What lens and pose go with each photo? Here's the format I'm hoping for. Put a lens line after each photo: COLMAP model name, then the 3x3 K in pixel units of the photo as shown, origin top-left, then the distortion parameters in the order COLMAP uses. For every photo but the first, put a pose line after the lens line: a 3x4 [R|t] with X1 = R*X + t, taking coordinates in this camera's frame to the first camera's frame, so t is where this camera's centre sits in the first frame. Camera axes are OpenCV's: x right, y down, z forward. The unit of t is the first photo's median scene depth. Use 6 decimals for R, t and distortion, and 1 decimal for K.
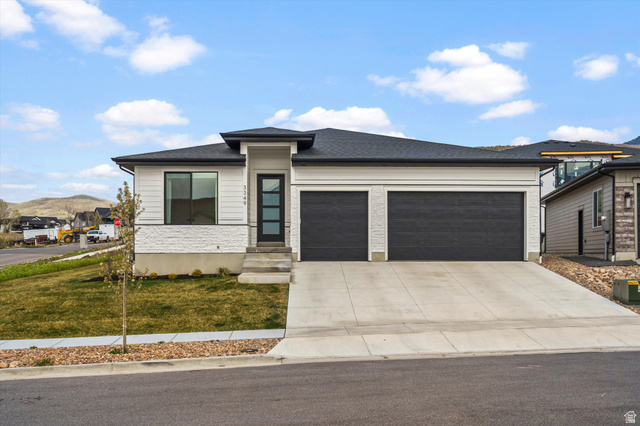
lens RADIAL K [[404.9, 0, 320.0], [0, 404.9, 213.0], [0, 0, 1]] dist [-0.000949, -0.000082]
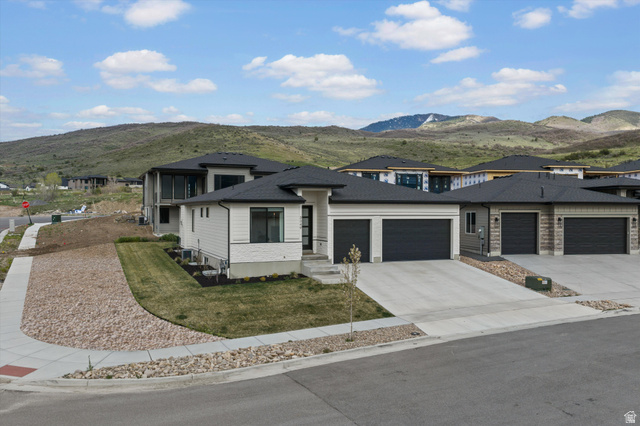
lens RADIAL K [[289.1, 0, 320.0], [0, 289.1, 213.0], [0, 0, 1]] dist [-0.001092, 0.000144]
pose [[0.975015, 0.011718, 0.221828, -0.341669], [-0.013885, 0.999870, 0.008213, -0.086646], [-0.221703, -0.011088, 0.975051, -0.082176]]
